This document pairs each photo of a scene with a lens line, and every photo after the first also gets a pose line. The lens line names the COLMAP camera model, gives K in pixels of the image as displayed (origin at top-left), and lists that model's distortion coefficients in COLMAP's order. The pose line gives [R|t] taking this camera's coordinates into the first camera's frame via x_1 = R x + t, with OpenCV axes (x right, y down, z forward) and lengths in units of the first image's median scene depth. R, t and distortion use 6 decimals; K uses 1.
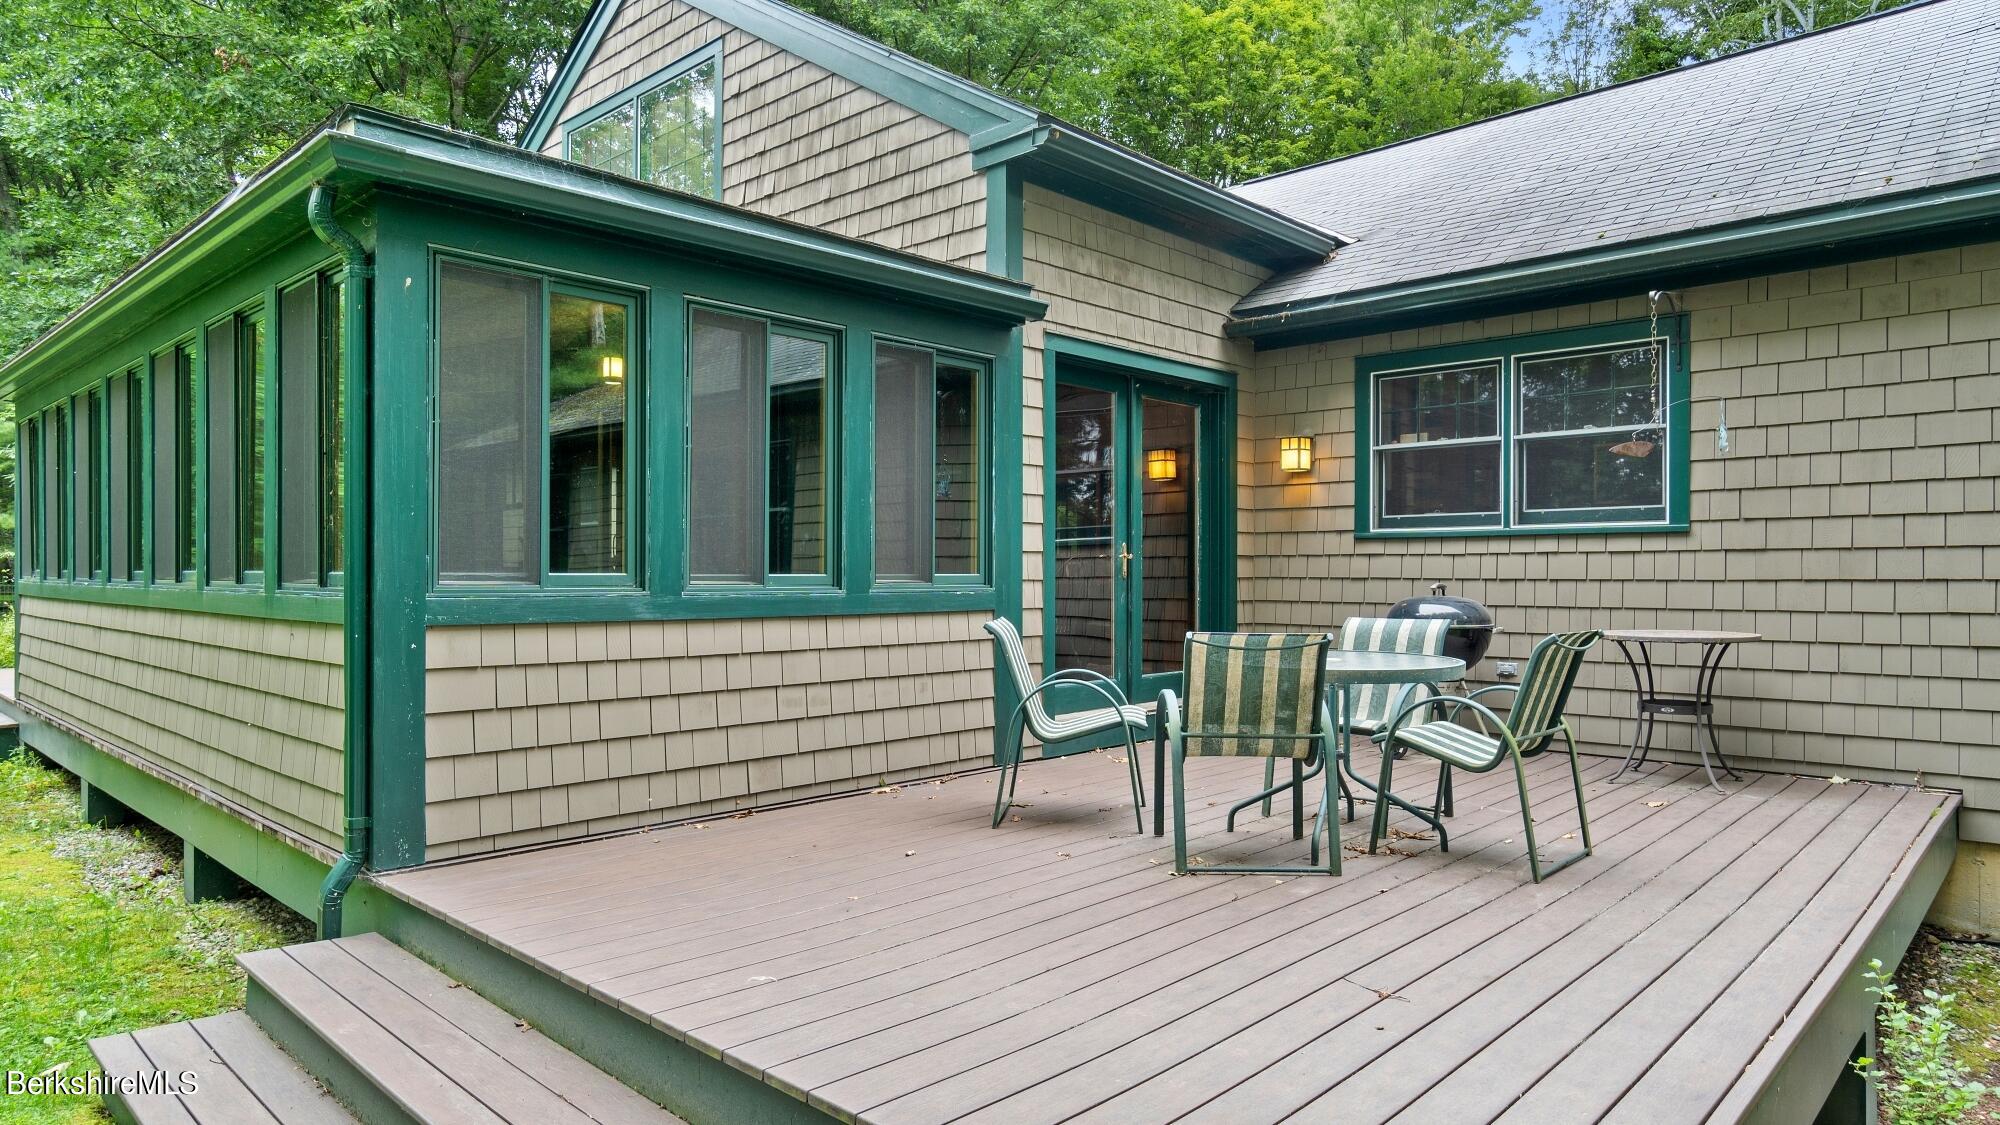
lens RADIAL K [[1198.6, 0, 1015.4], [0, 1198.6, 568.8], [0, 0, 1]] dist [-0.004973, 0.000705]
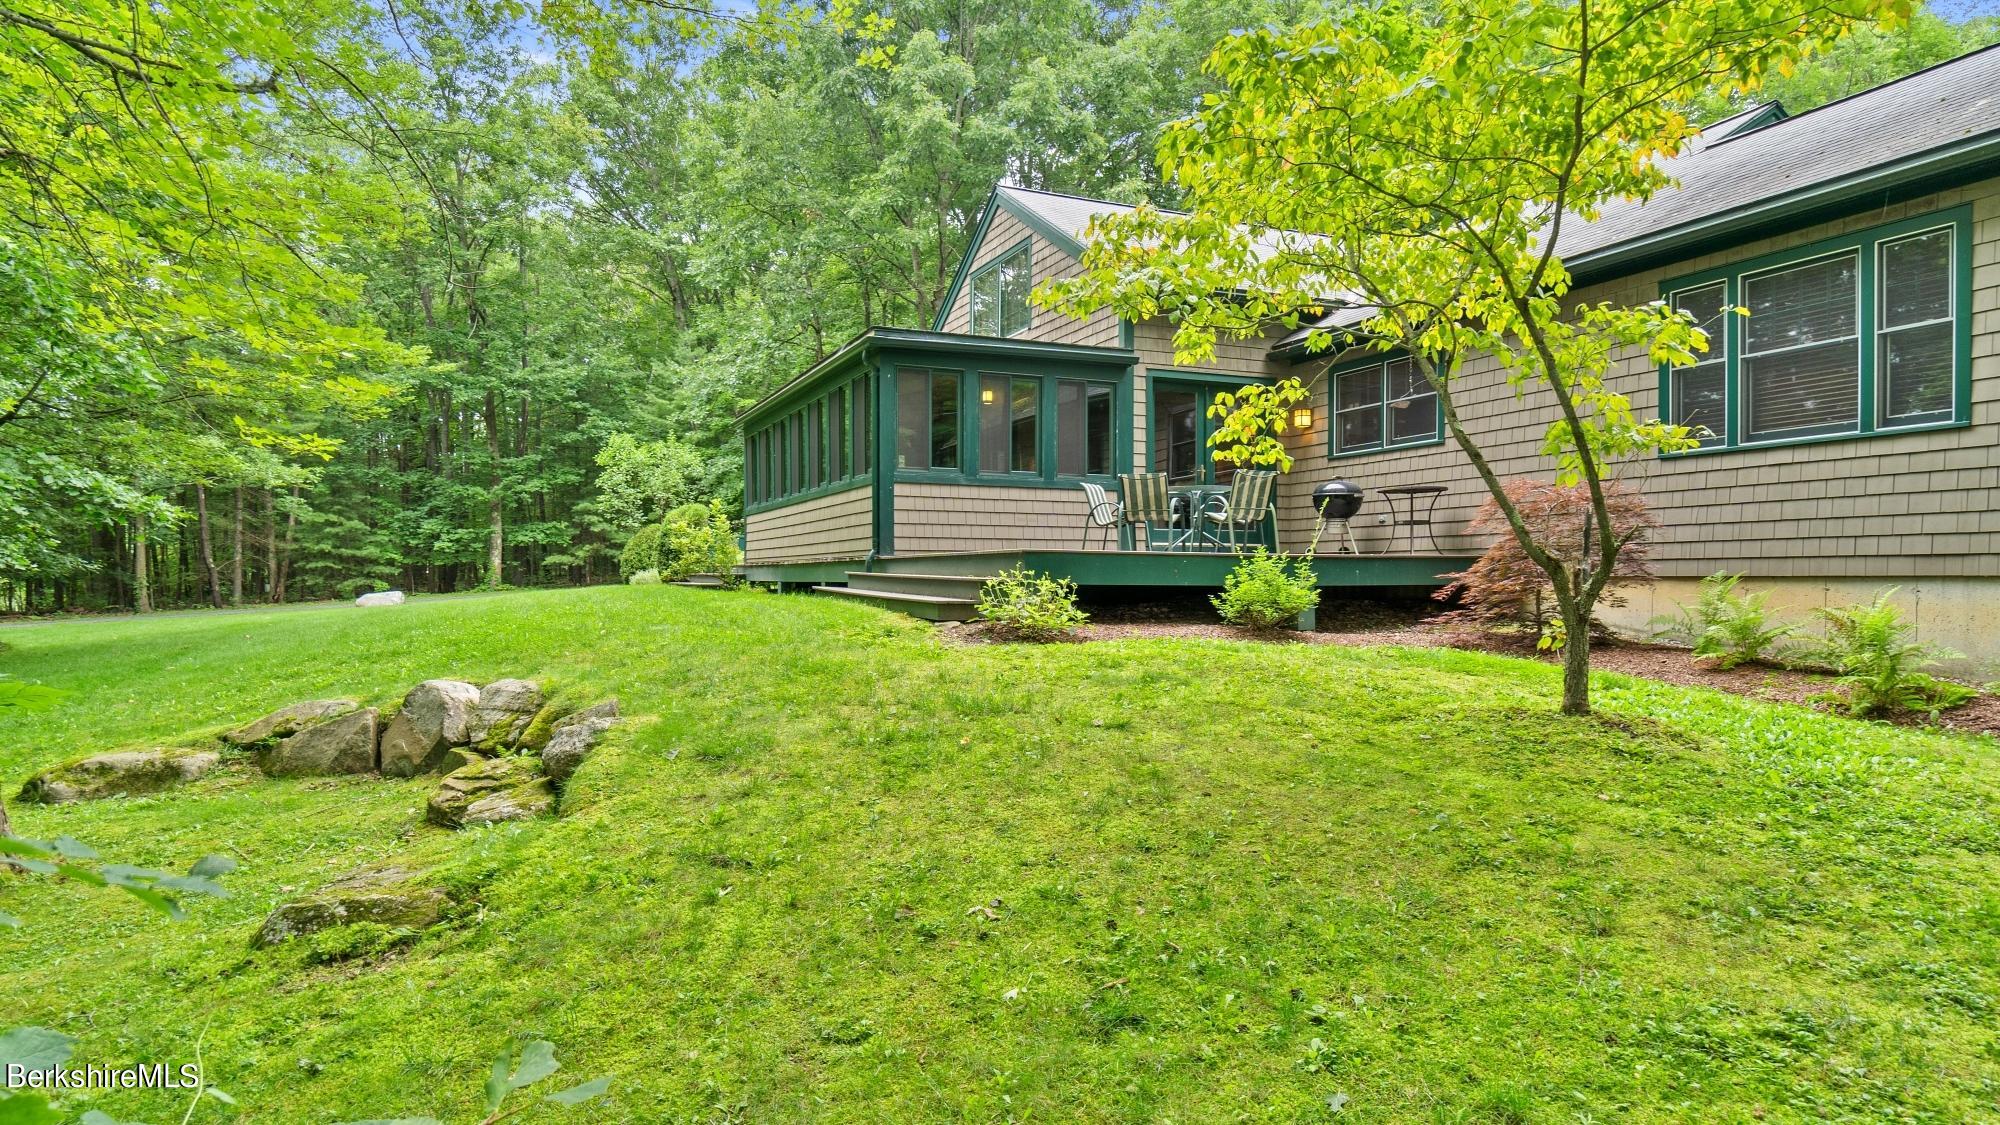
lens RADIAL K [[1143.8, 0, 994.5], [0, 1143.8, 573.7], [0, 0, 1]] dist [0.002574, 0.000931]
pose [[0.917078, -0.003863, -0.398689, 0.633061], [0.004026, 0.999992, -0.000428, 0.190954], [0.398687, -0.001212, 0.917086, -1.107663]]
